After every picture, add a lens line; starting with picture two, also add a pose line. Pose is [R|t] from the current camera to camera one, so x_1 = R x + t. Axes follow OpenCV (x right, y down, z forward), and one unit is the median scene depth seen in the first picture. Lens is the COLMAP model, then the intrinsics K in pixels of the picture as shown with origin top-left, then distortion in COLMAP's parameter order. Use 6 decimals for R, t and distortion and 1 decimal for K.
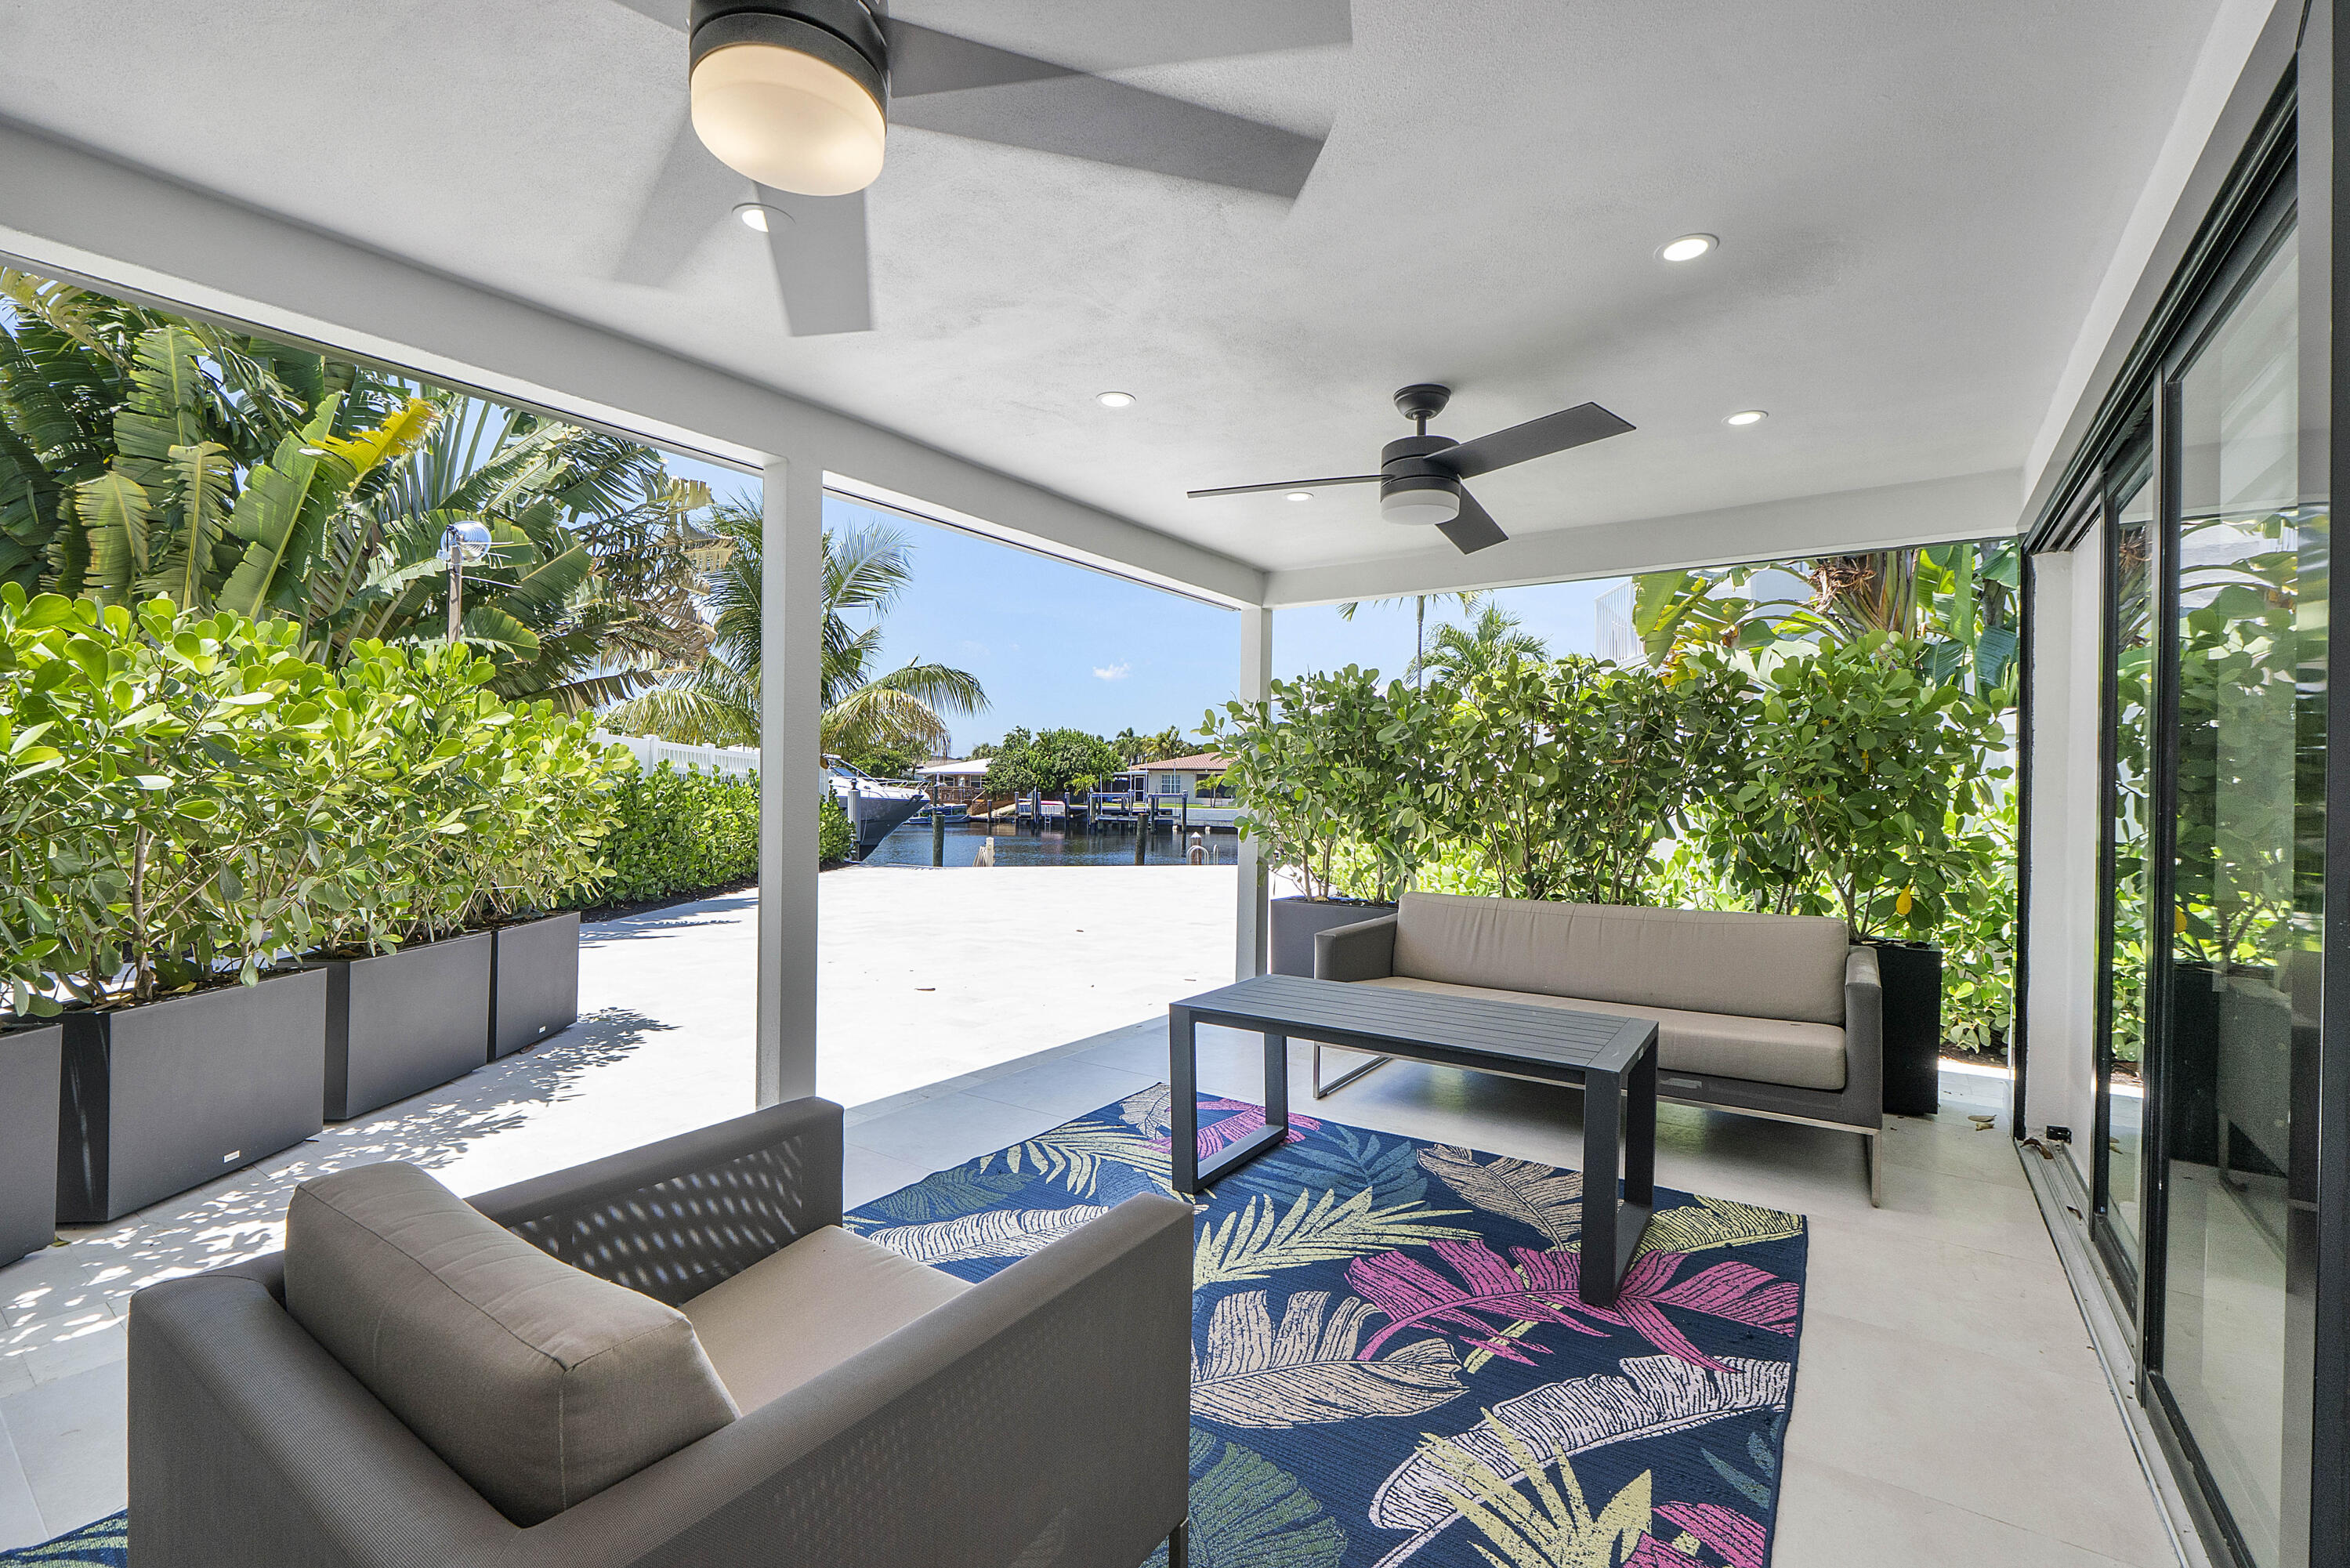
lens RADIAL K [[994.6, 0, 1163.9], [0, 994.6, 780.6], [0, 0, 1]] dist [-0.005995, 0.000339]
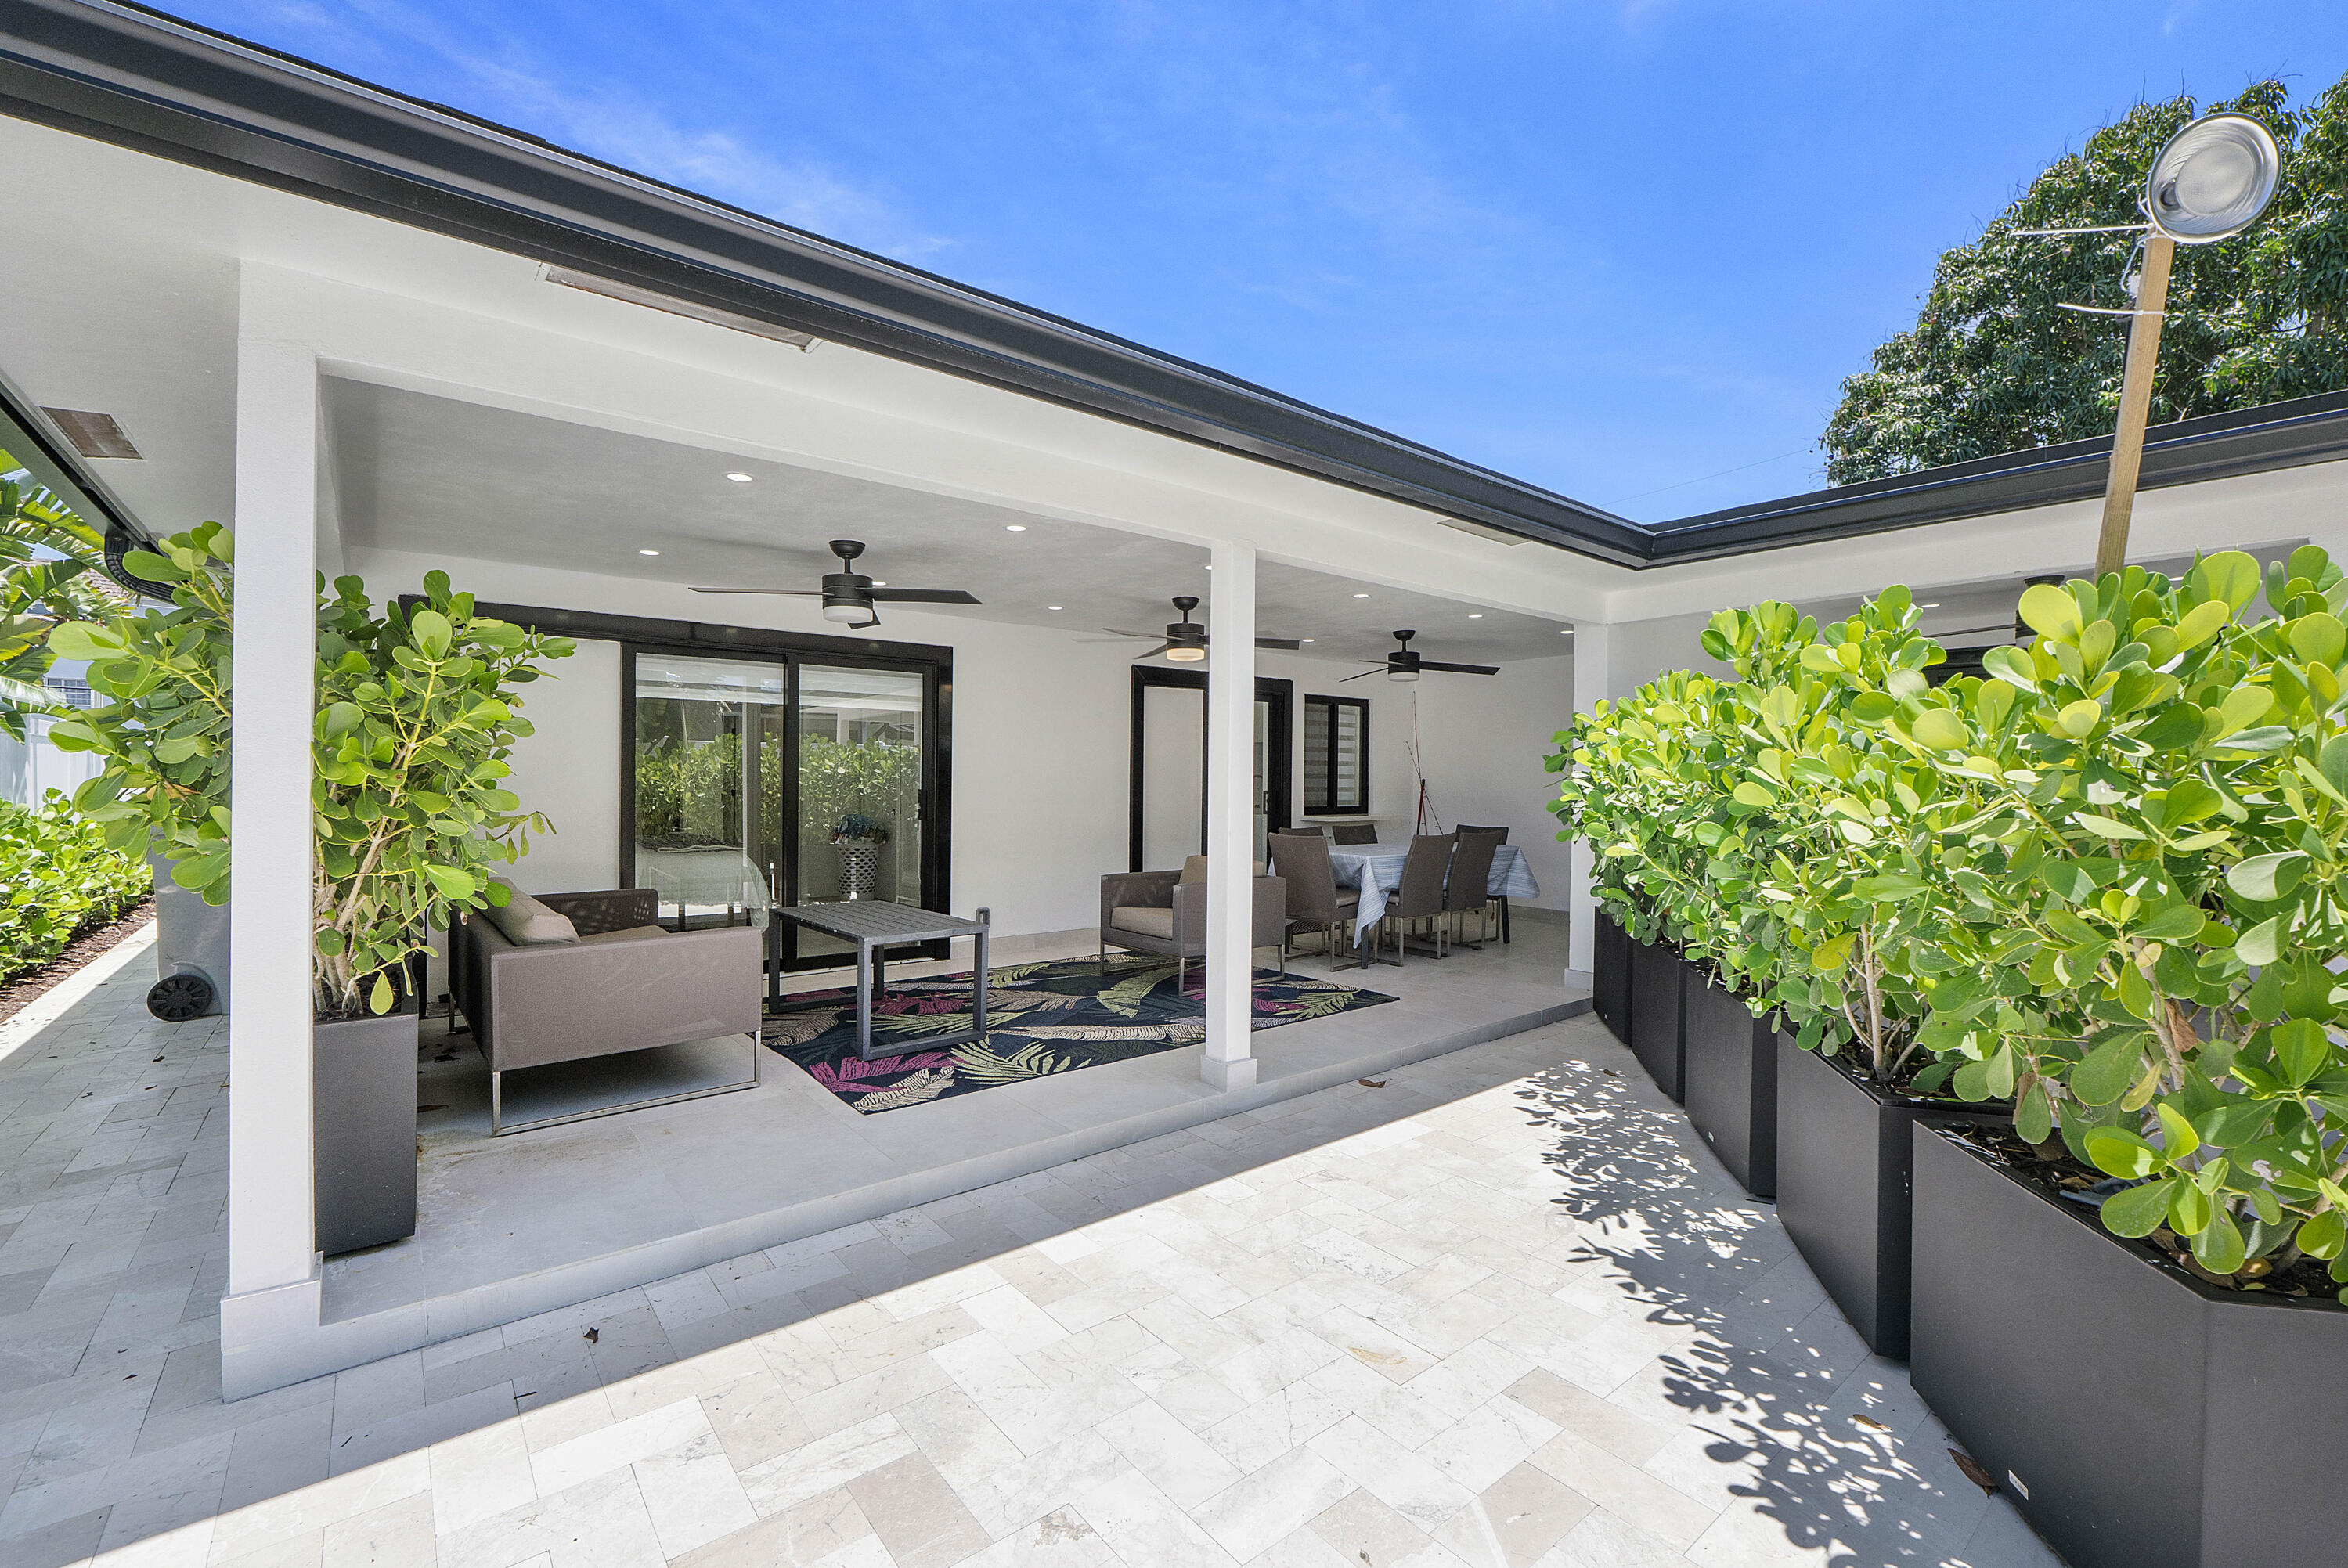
lens RADIAL K [[988.1, 0, 1168.0], [0, 988.1, 792.2], [0, 0, 1]] dist [-0.006750, 0.000953]
pose [[-0.960380, -0.020278, 0.277957, -0.749883], [-0.020242, 0.999791, 0.002999, -0.001973], [-0.277959, -0.002746, -0.960589, 2.580943]]
